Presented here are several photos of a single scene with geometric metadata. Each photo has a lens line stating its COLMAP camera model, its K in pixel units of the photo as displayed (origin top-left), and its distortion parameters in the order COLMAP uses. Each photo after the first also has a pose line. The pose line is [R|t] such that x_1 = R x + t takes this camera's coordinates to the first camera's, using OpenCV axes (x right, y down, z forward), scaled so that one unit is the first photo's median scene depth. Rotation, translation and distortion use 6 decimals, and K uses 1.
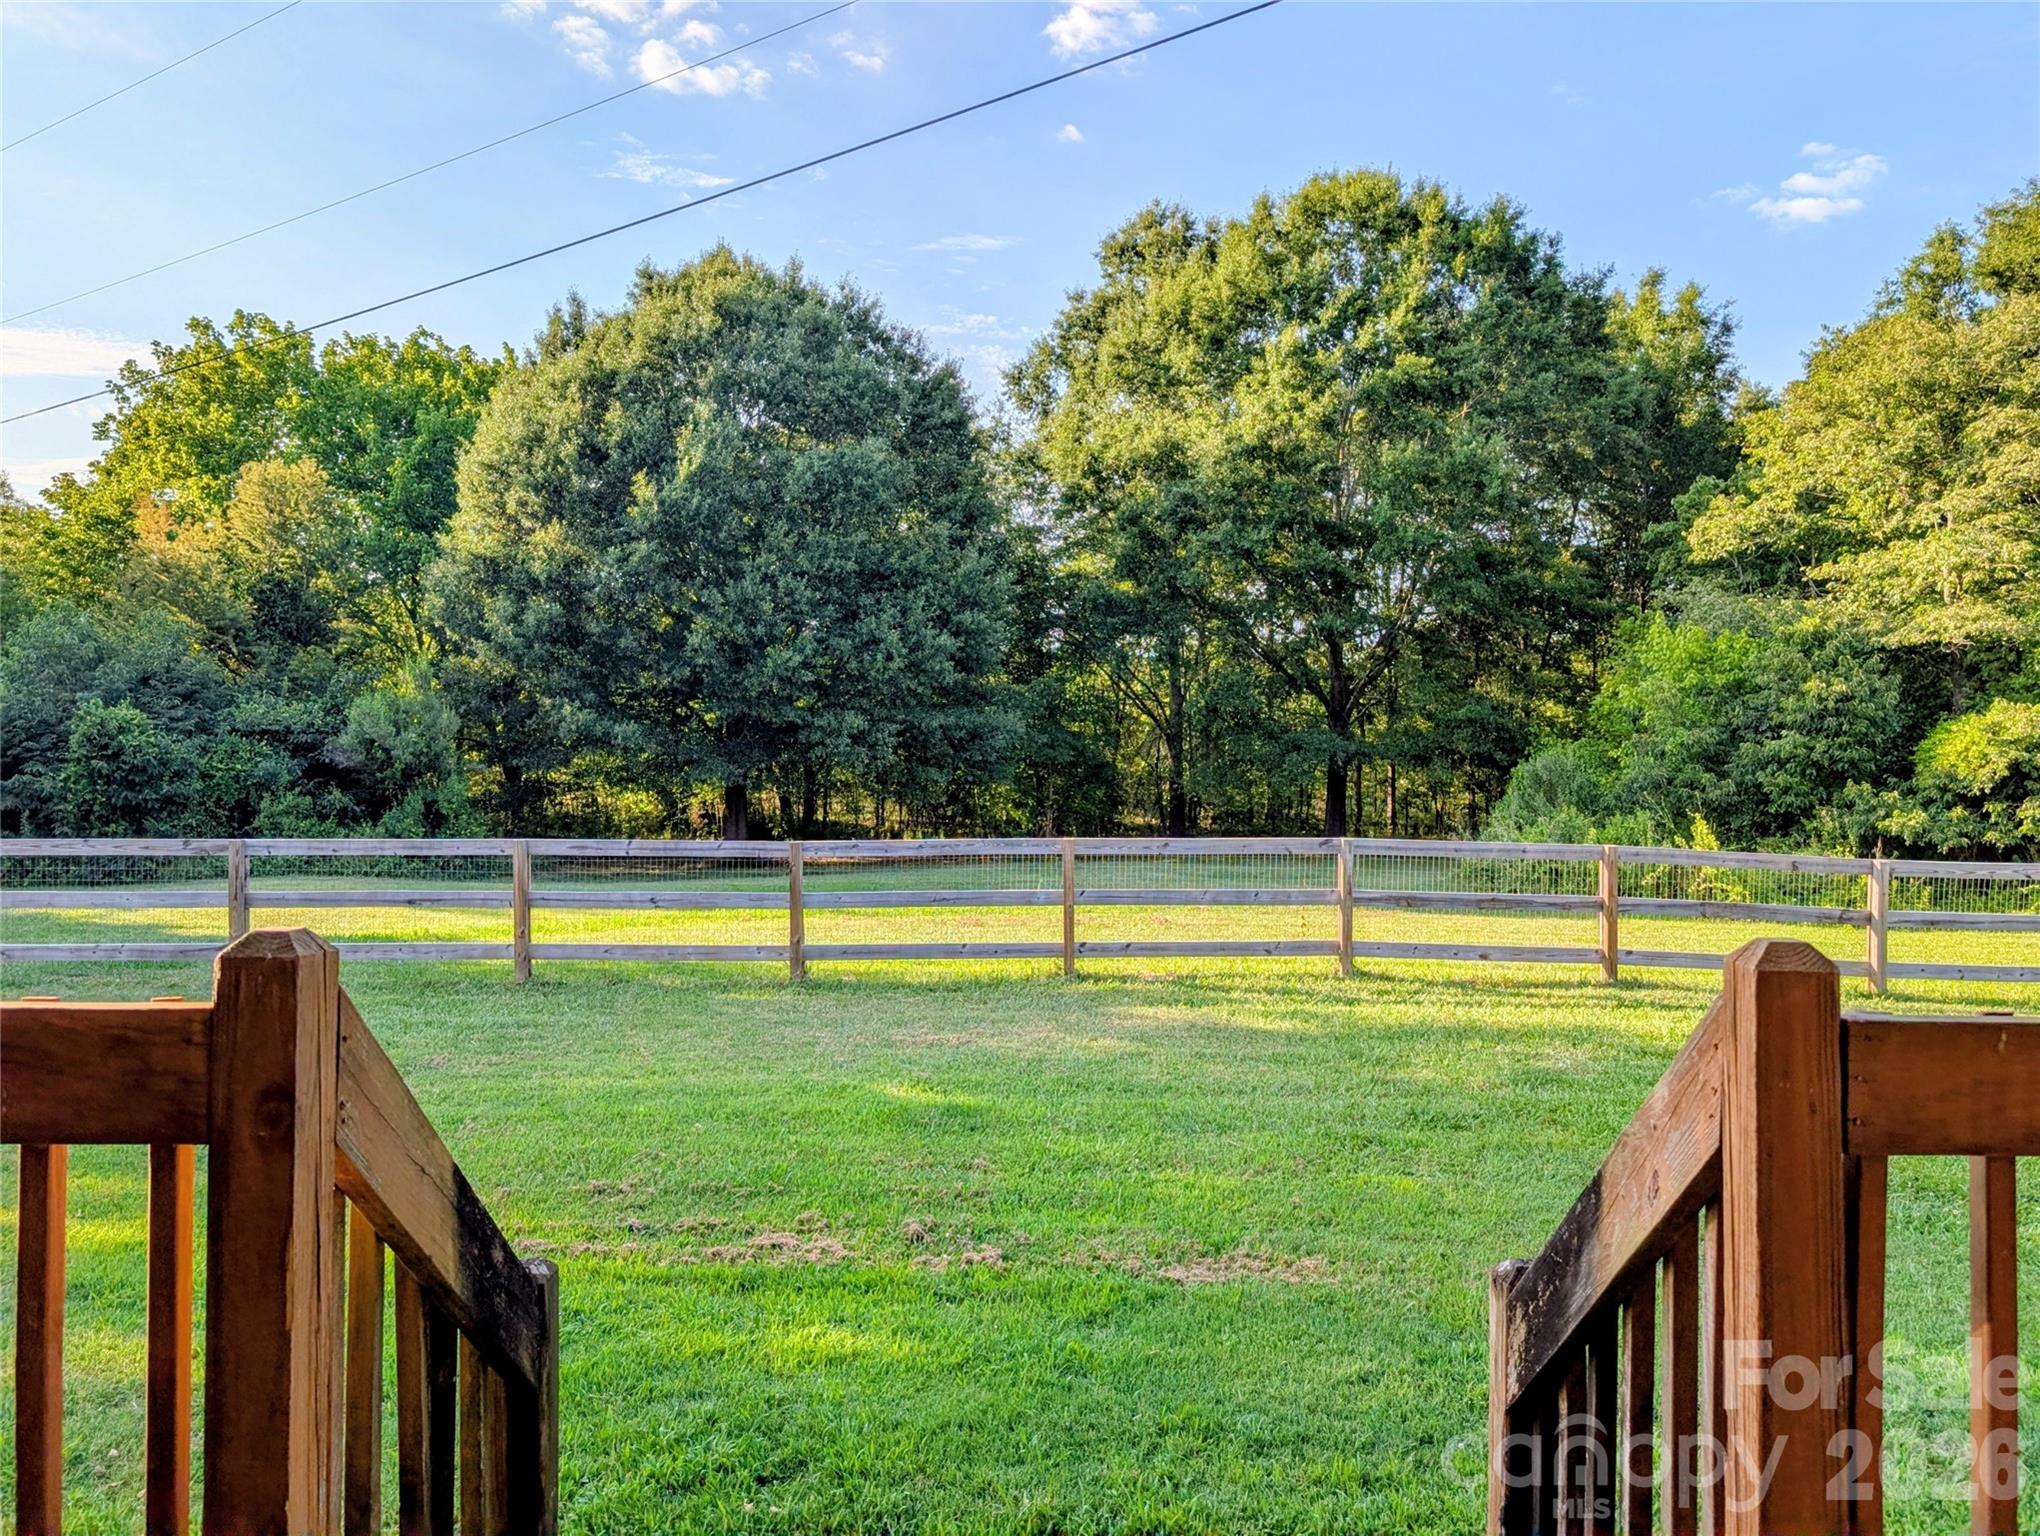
lens RADIAL K [[1463.9, 0, 1031.6], [0, 1463.9, 763.8], [0, 0, 1]] dist [0.010829, 0.000937]
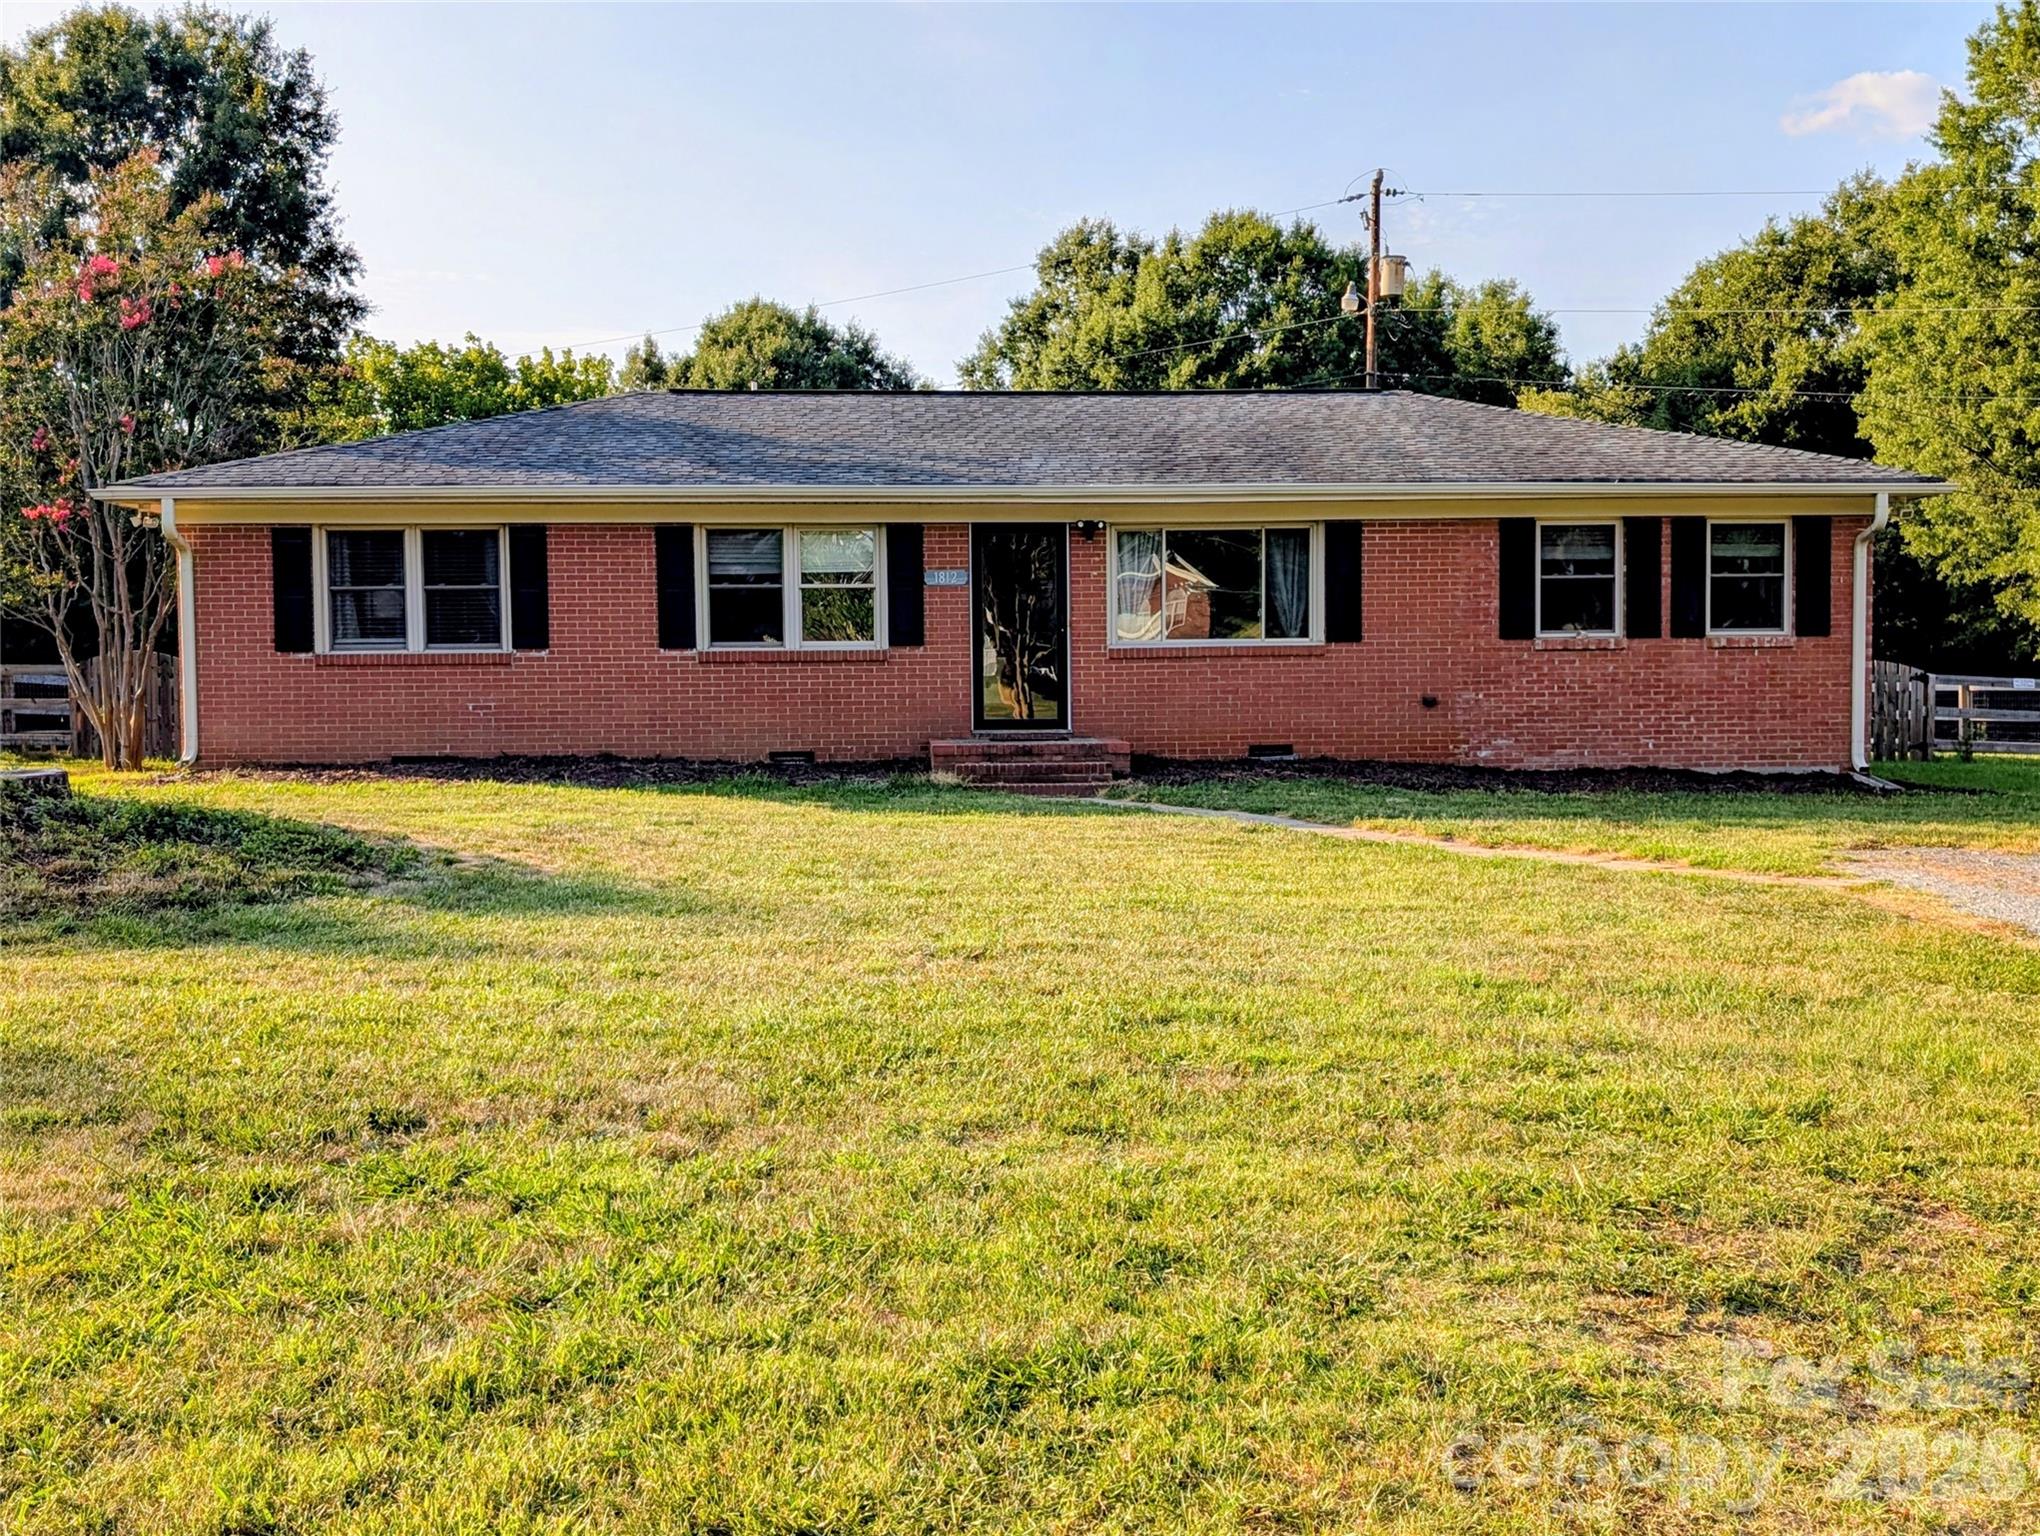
lens RADIAL K [[1463.9, 0, 1031.6], [0, 1463.9, 763.8], [0, 0, 1]] dist [0.010829, 0.000937]
pose [[0.998859, -0.011754, 0.046285, -0.027298], [0.009959, 0.999196, 0.038831, 0.014610], [-0.046704, -0.038326, 0.998173, -0.298043]]
